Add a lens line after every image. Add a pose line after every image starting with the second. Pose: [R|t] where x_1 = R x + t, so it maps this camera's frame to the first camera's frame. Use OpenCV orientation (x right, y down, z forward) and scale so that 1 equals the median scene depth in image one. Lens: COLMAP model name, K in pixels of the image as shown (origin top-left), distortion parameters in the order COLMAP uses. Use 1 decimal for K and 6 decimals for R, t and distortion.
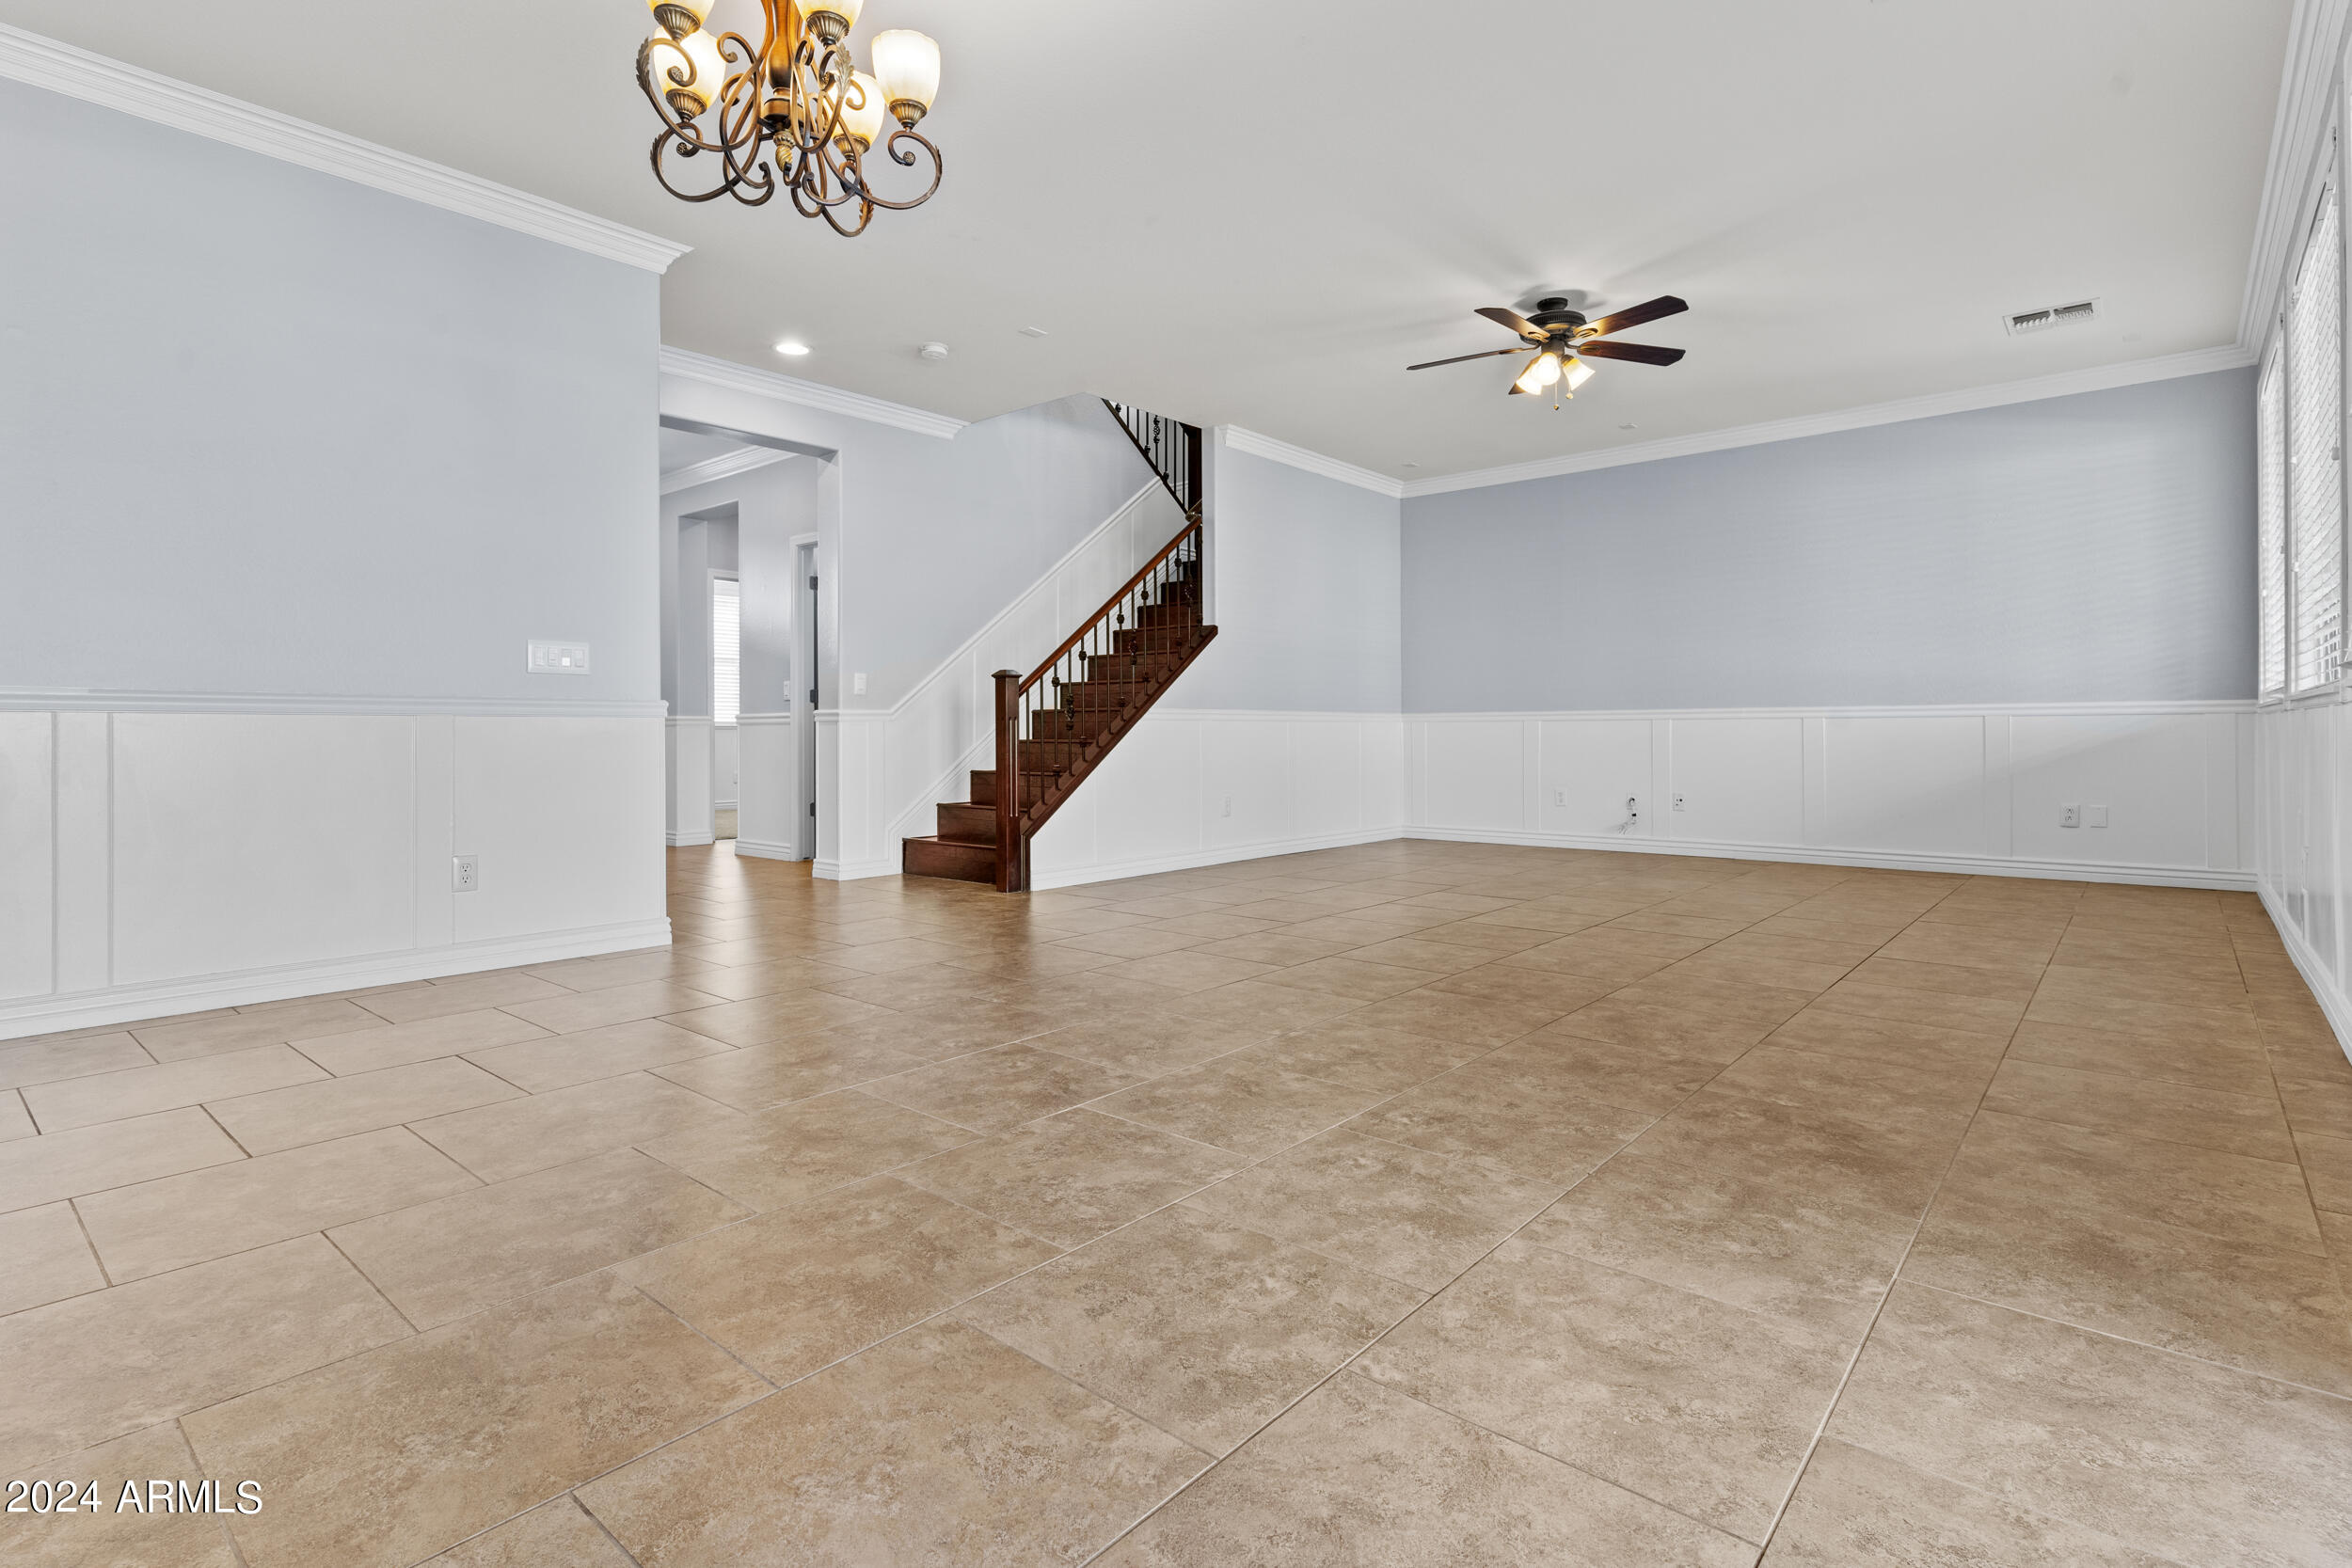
lens RADIAL K [[1142.0, 0, 1174.1], [0, 1142.0, 727.8], [0, 0, 1]] dist [0.002482, -0.000478]
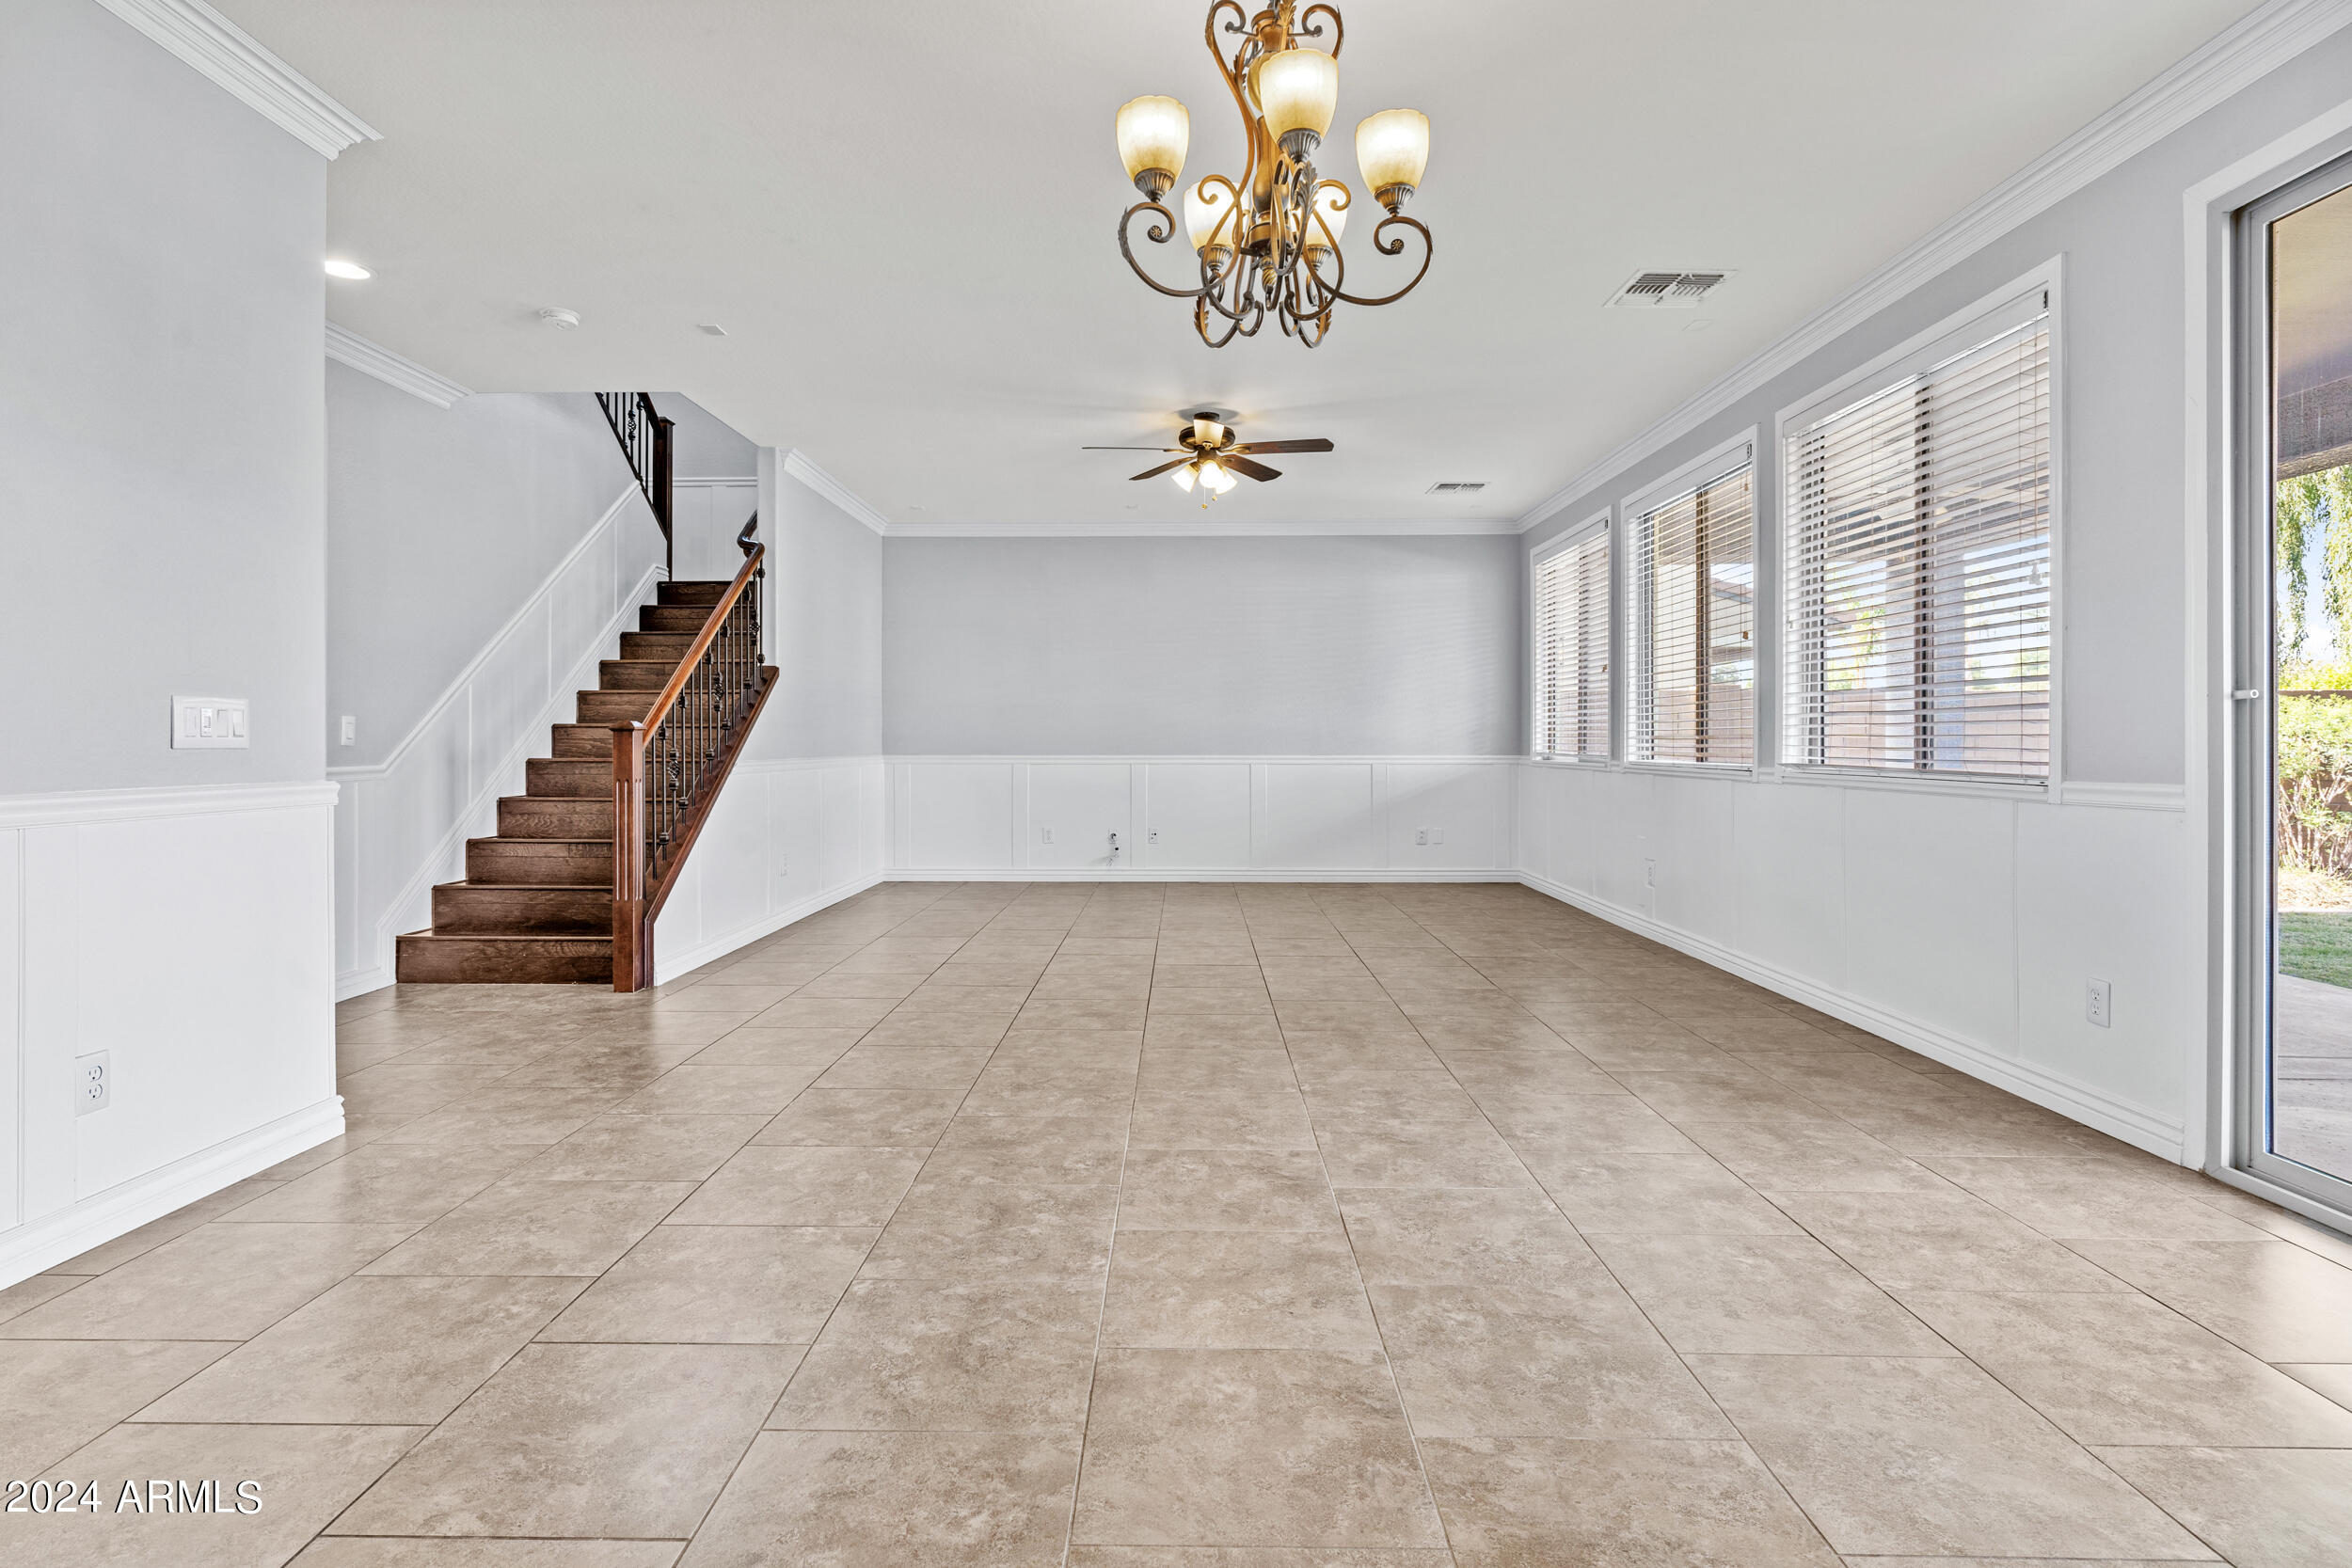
lens RADIAL K [[1170.1, 0, 1164.6], [0, 1170.1, 736.3], [0, 0, 1]] dist [-0.001576, 0.000553]
pose [[0.767665, 0.007386, 0.640809, -0.406173], [-0.006038, 0.999973, -0.004292, -0.040189], [-0.640823, -0.000574, 0.767689, 0.110509]]
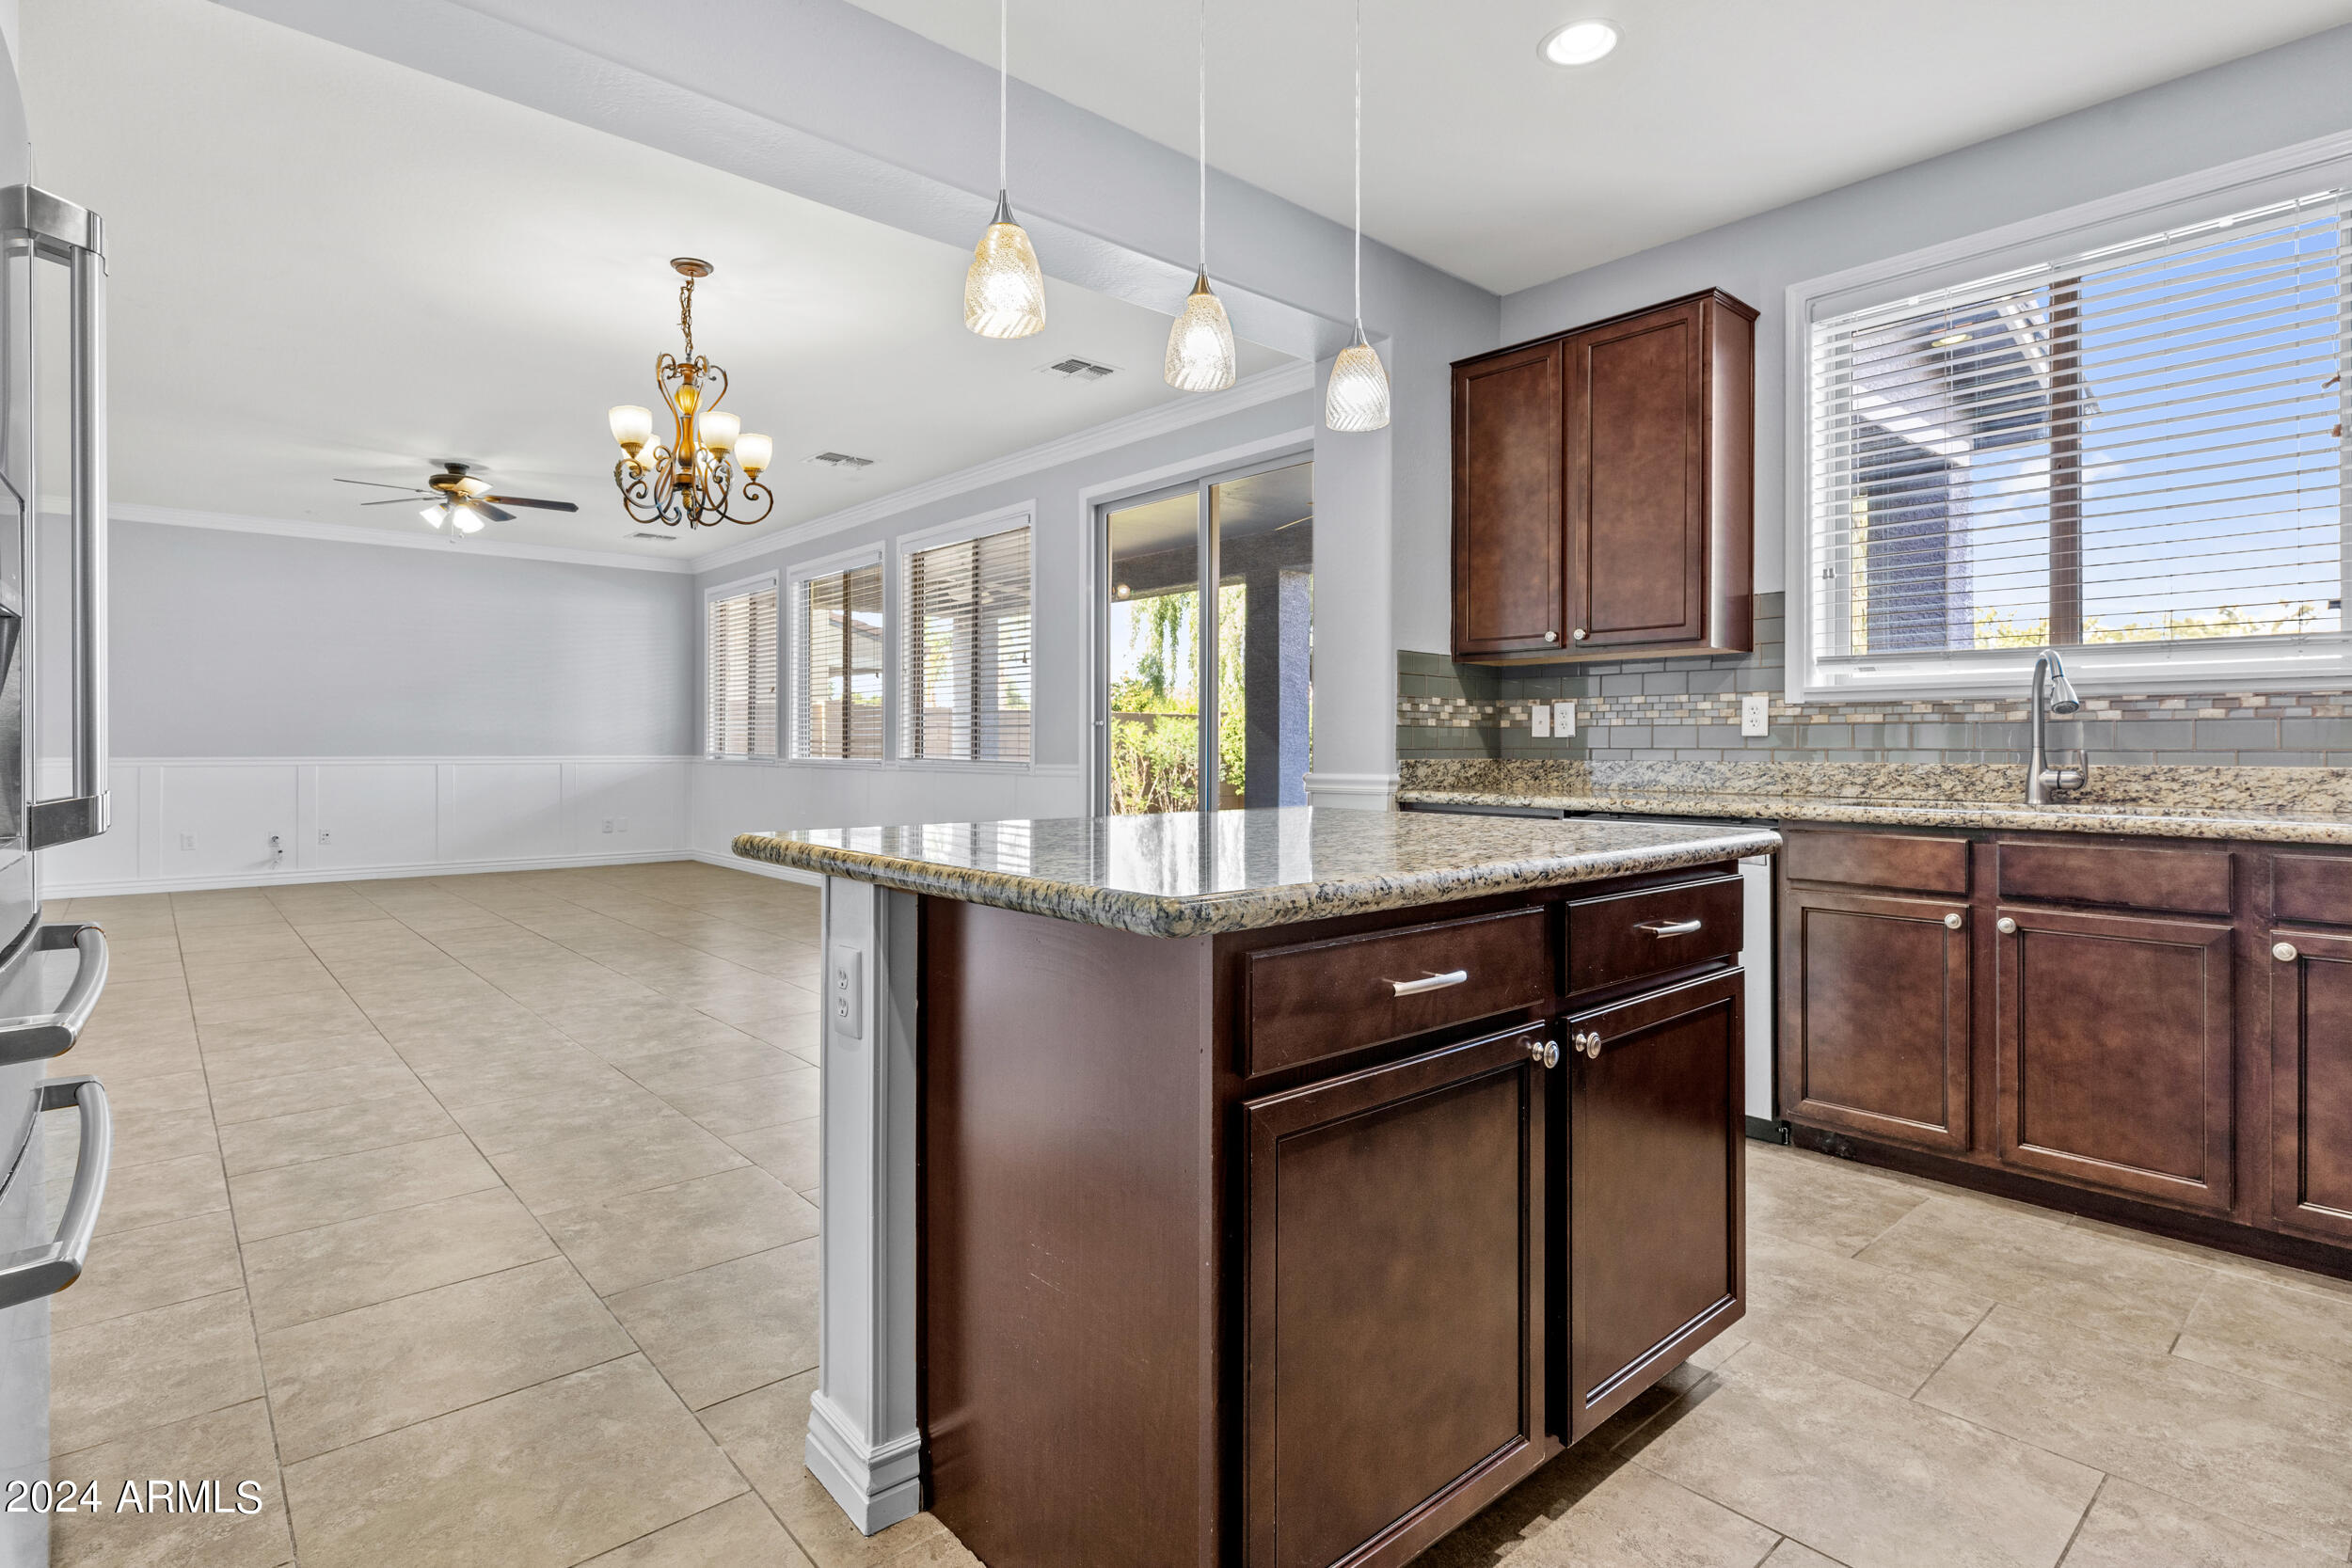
lens RADIAL K [[1170.1, 0, 1164.6], [0, 1170.1, 736.3], [0, 0, 1]] dist [-0.001576, 0.000553]
pose [[0.137556, 0.013121, 0.990407, -0.819618], [-0.007279, 0.999899, -0.012235, -0.038001], [-0.990467, -0.005526, 0.137638, -0.015713]]
